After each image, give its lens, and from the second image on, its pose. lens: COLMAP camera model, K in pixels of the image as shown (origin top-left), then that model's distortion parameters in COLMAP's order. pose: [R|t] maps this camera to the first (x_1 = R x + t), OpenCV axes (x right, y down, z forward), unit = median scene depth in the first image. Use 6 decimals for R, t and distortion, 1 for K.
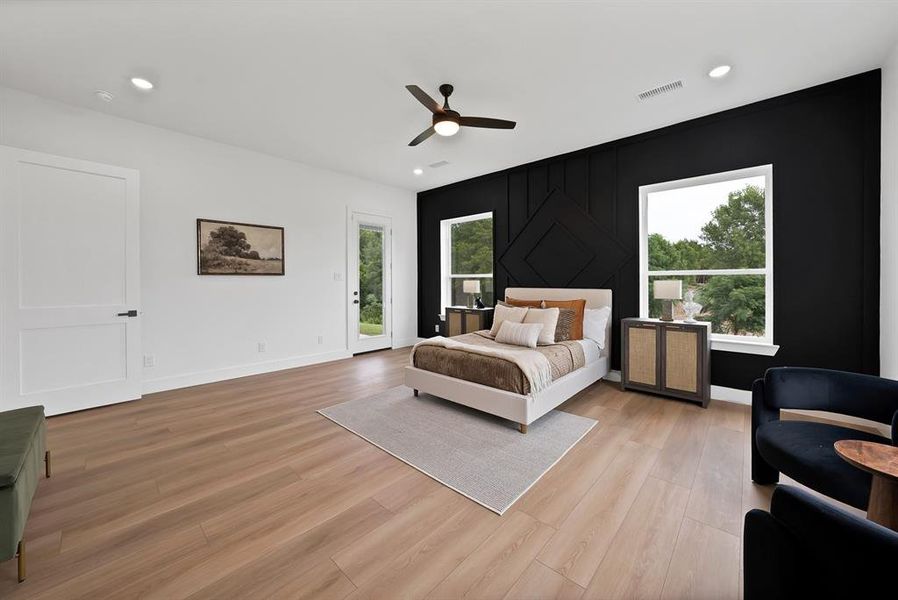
lens RADIAL K [[326.2, 0, 452.2], [0, 326.2, 284.8], [0, 0, 1]] dist [-0.017562, 0.000003]
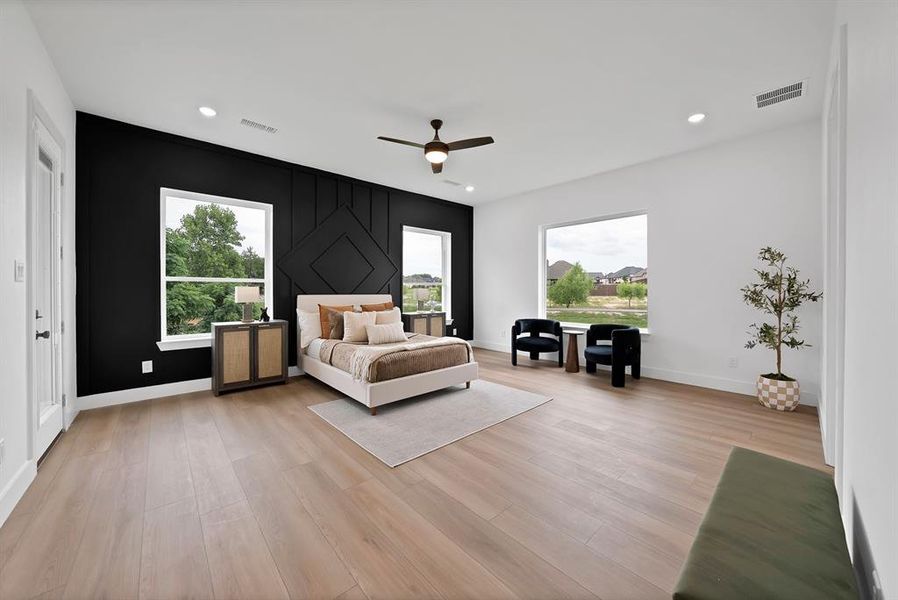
lens RADIAL K [[321.8, 0, 446.1], [0, 321.8, 293.0], [0, 0, 1]] dist [-0.018297, 0.000145]
pose [[0.111198, -0.007729, 0.993768, -0.926000], [0.004926, 0.999962, 0.007226, -0.001135], [-0.993786, 0.004092, 0.111232, 0.668244]]
